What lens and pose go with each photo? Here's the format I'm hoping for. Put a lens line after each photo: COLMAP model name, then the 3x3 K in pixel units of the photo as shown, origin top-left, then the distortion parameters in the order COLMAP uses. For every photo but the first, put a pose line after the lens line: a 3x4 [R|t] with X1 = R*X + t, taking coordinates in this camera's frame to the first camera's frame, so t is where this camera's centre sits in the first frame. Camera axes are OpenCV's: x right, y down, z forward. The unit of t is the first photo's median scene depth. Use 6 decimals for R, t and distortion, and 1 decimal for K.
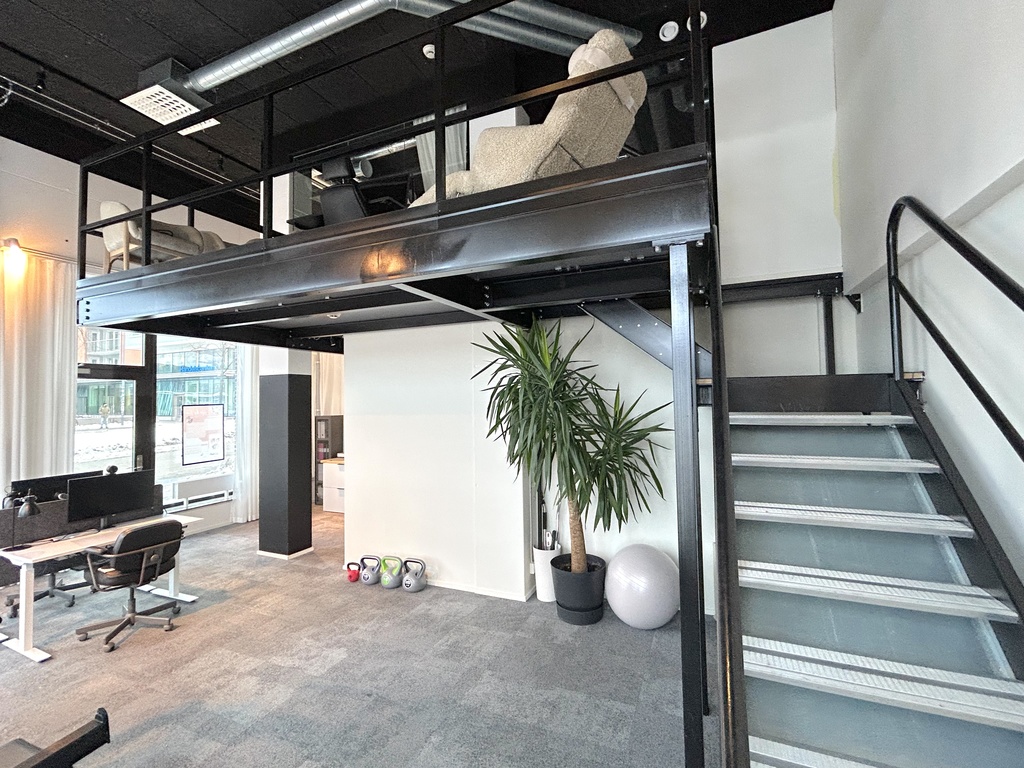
lens RADIAL K [[460.1, 0, 510.2], [0, 460.1, 381.0], [0, 0, 1]] dist [-0.001605, 0.000872]
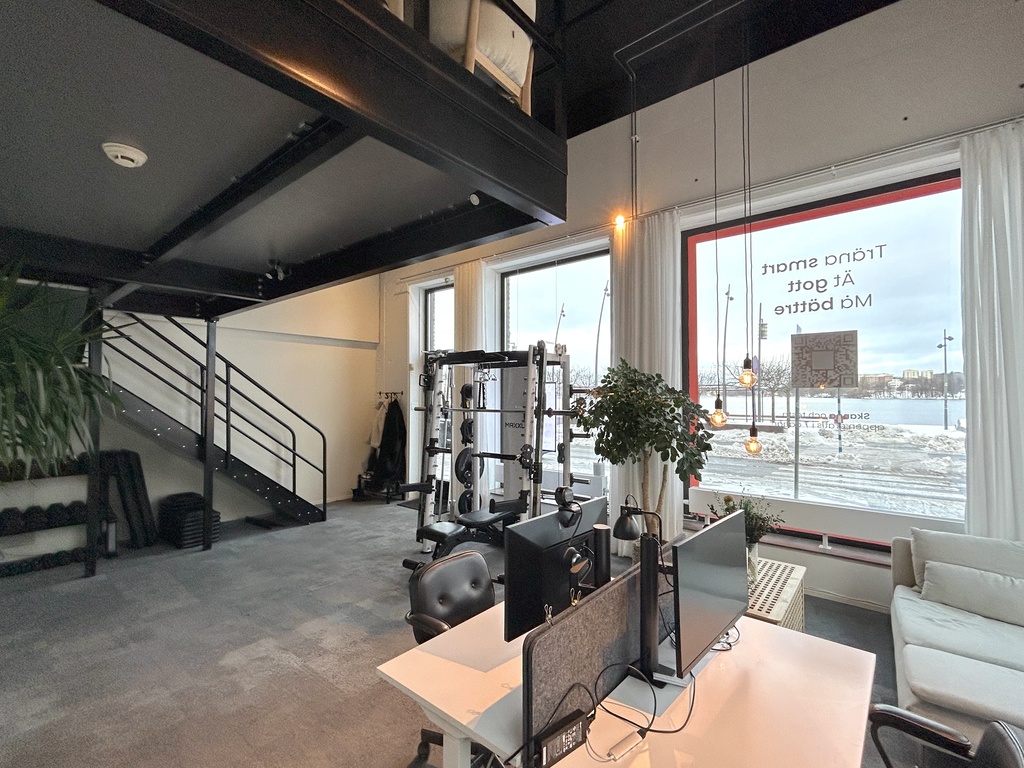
lens RADIAL K [[460.1, 0, 510.2], [0, 460.1, 381.0], [0, 0, 1]] dist [-0.001605, 0.000872]
pose [[-0.960208, 0.022853, 0.278350, -0.949144], [0.002855, 0.997398, -0.072038, 0.114522], [-0.279272, -0.068377, -0.957774, 1.445575]]
